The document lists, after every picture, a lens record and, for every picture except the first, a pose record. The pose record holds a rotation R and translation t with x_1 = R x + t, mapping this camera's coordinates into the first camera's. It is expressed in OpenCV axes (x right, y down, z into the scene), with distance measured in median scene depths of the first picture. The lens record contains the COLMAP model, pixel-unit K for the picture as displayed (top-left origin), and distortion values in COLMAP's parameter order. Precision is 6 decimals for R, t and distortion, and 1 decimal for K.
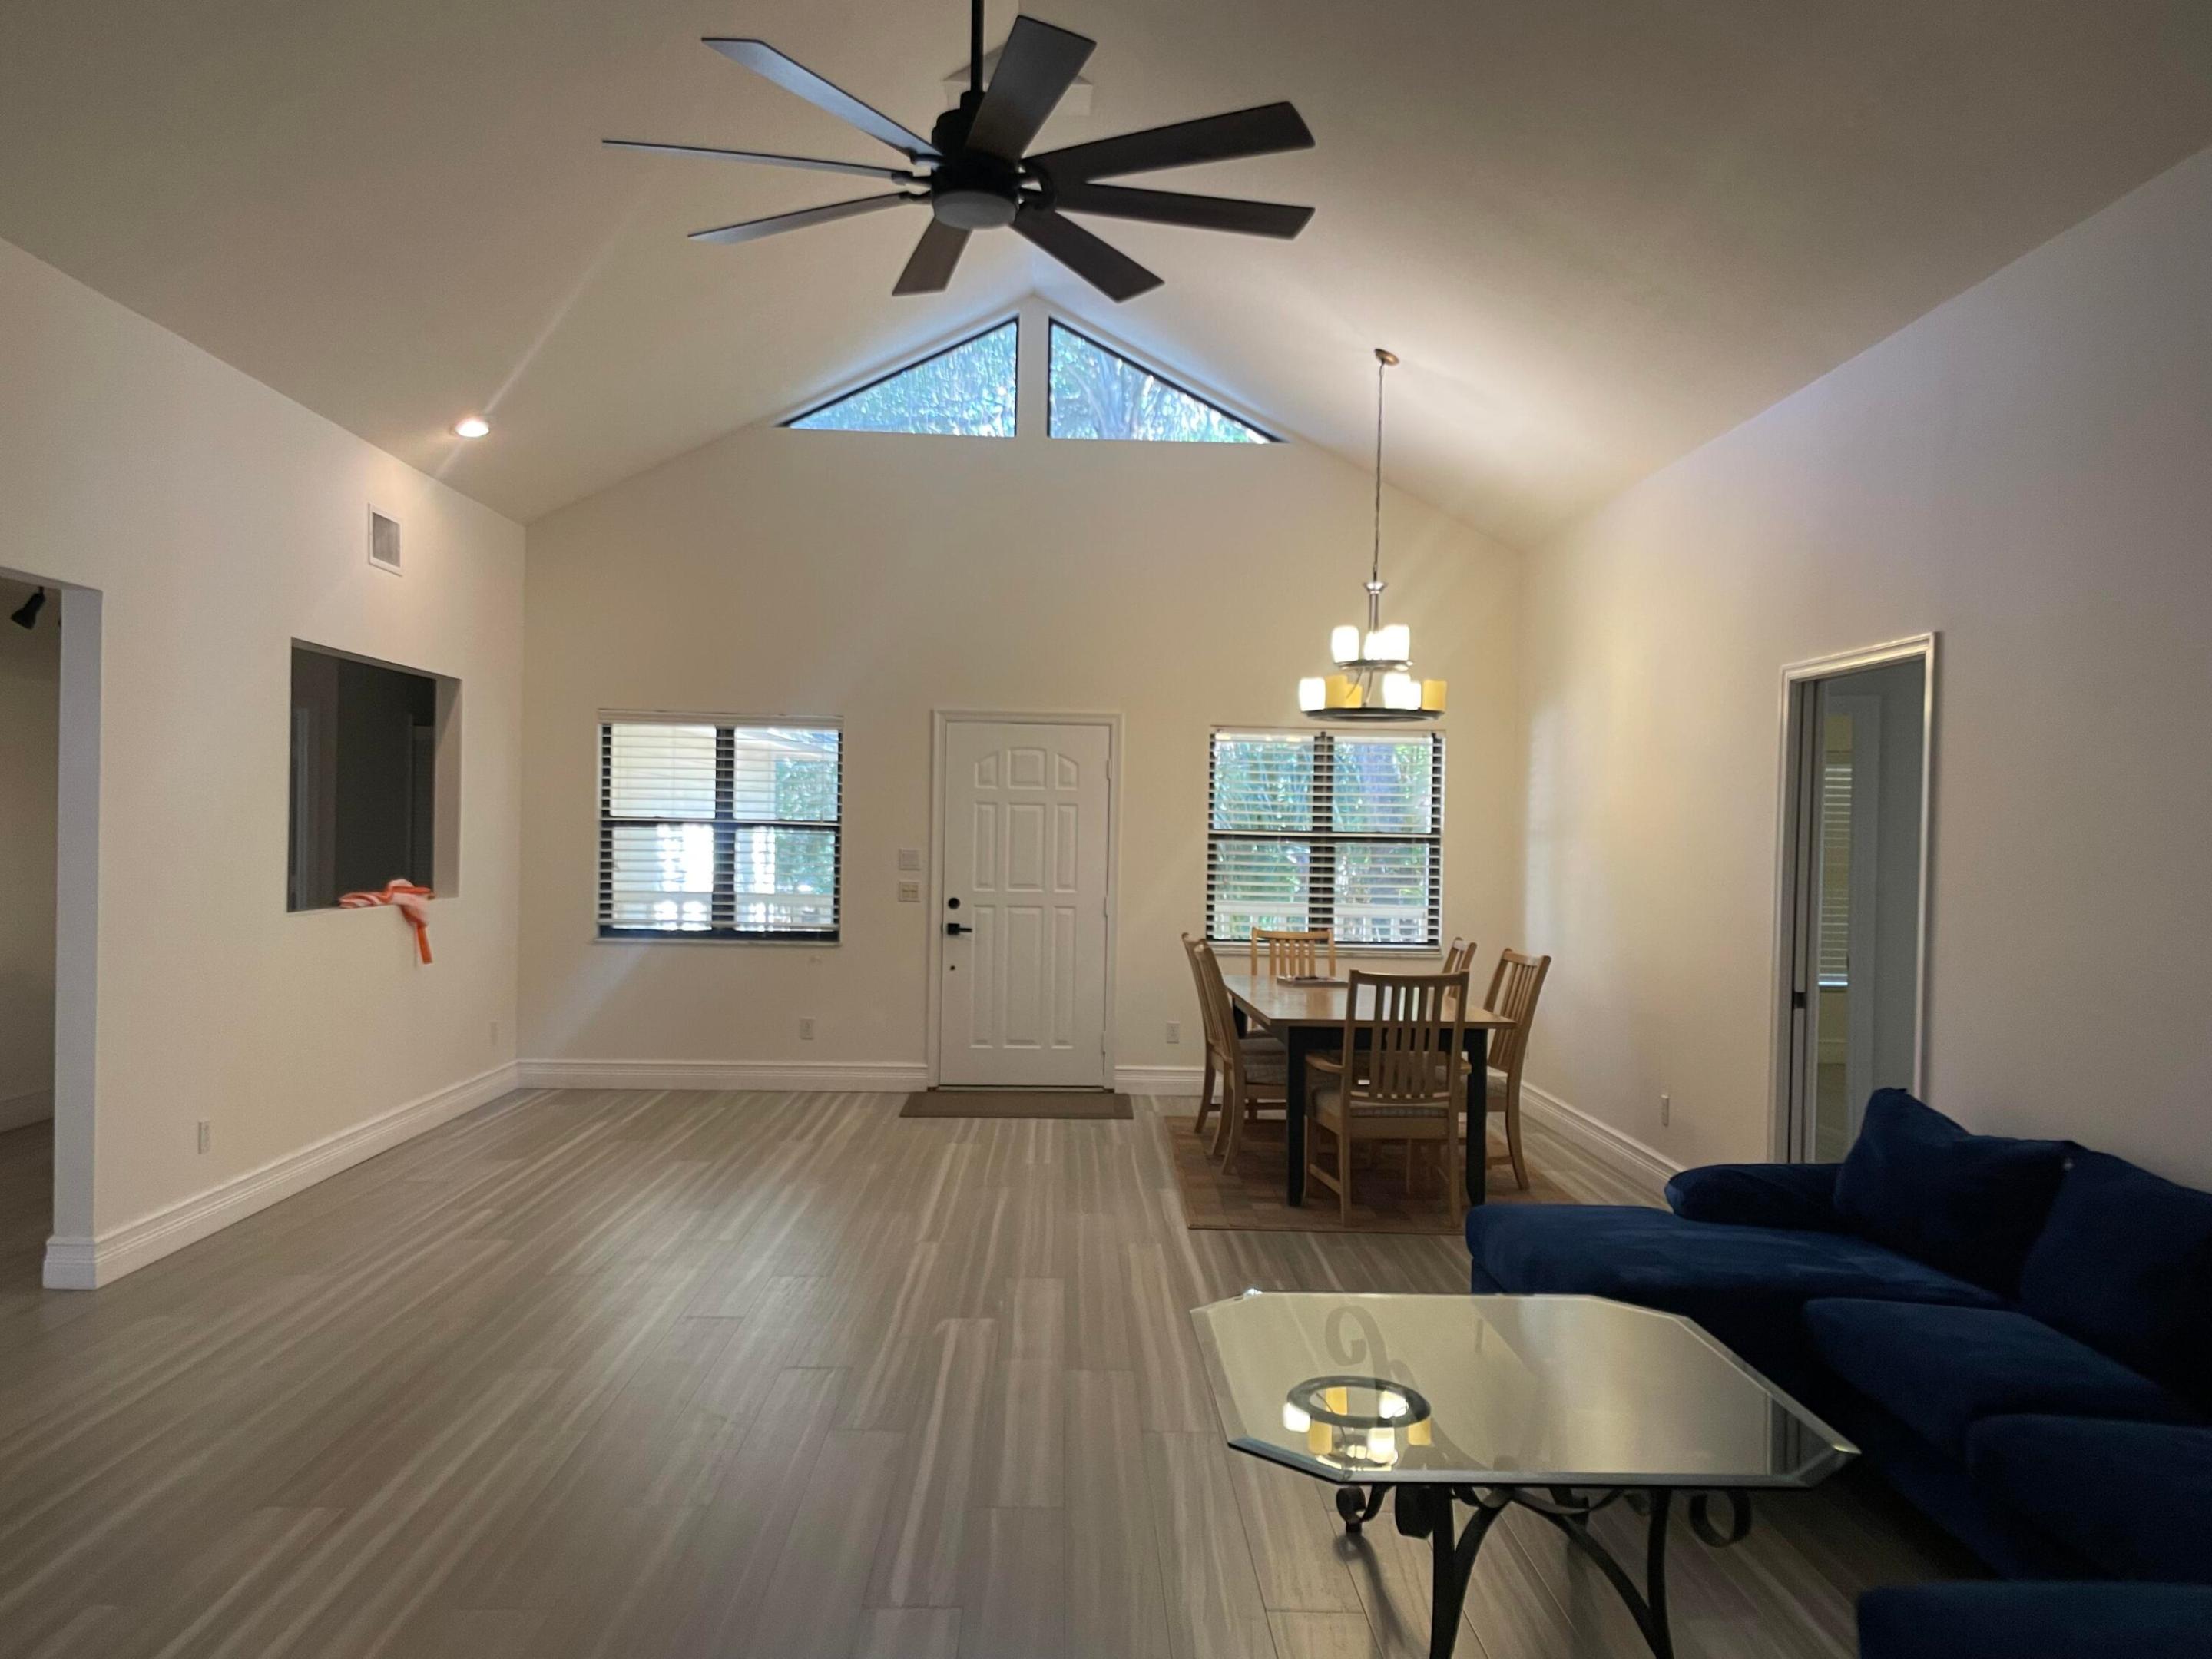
lens RADIAL K [[1674.5, 0, 1106.0], [0, 1674.5, 829.5], [0, 0, 1]] dist [0.126103, -0.139729]
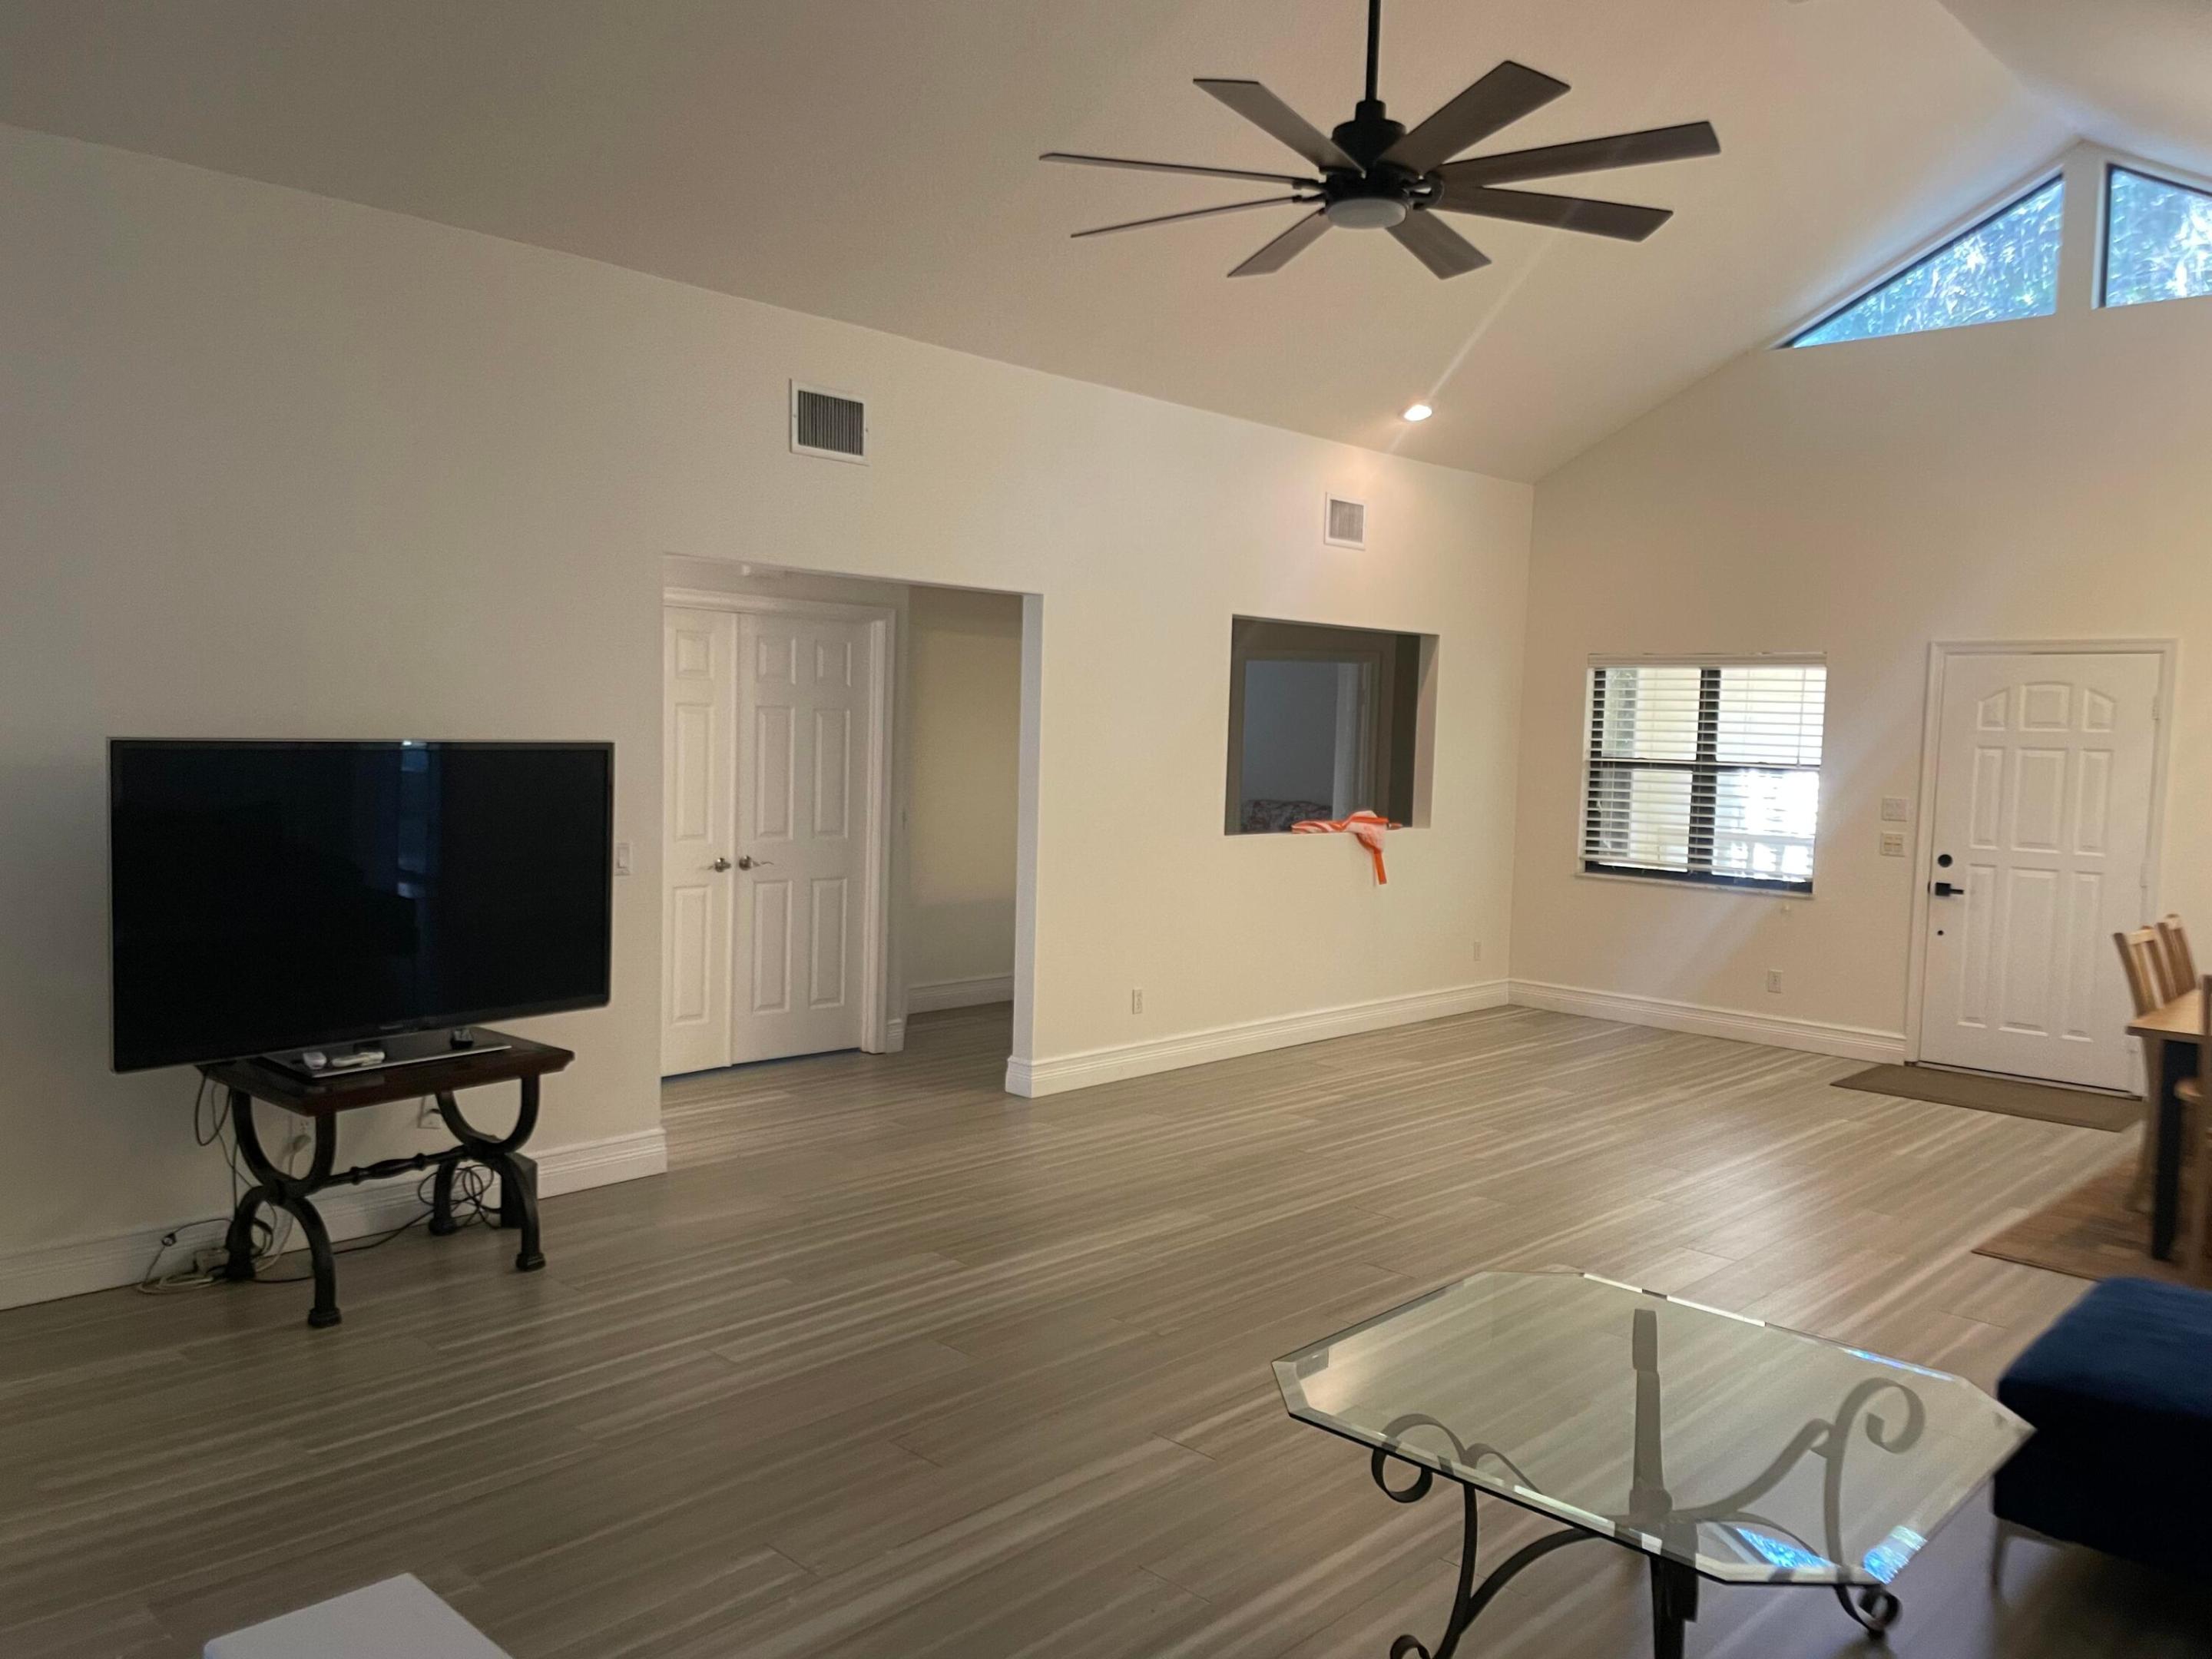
lens RADIAL K [[1674.5, 0, 1106.0], [0, 1674.5, 829.5], [0, 0, 1]] dist [0.126103, -0.139729]
pose [[0.714996, 0.044946, -0.697683, 0.222612], [-0.015100, 0.998691, 0.048863, -0.009801], [0.698966, -0.024402, 0.714739, 0.042967]]
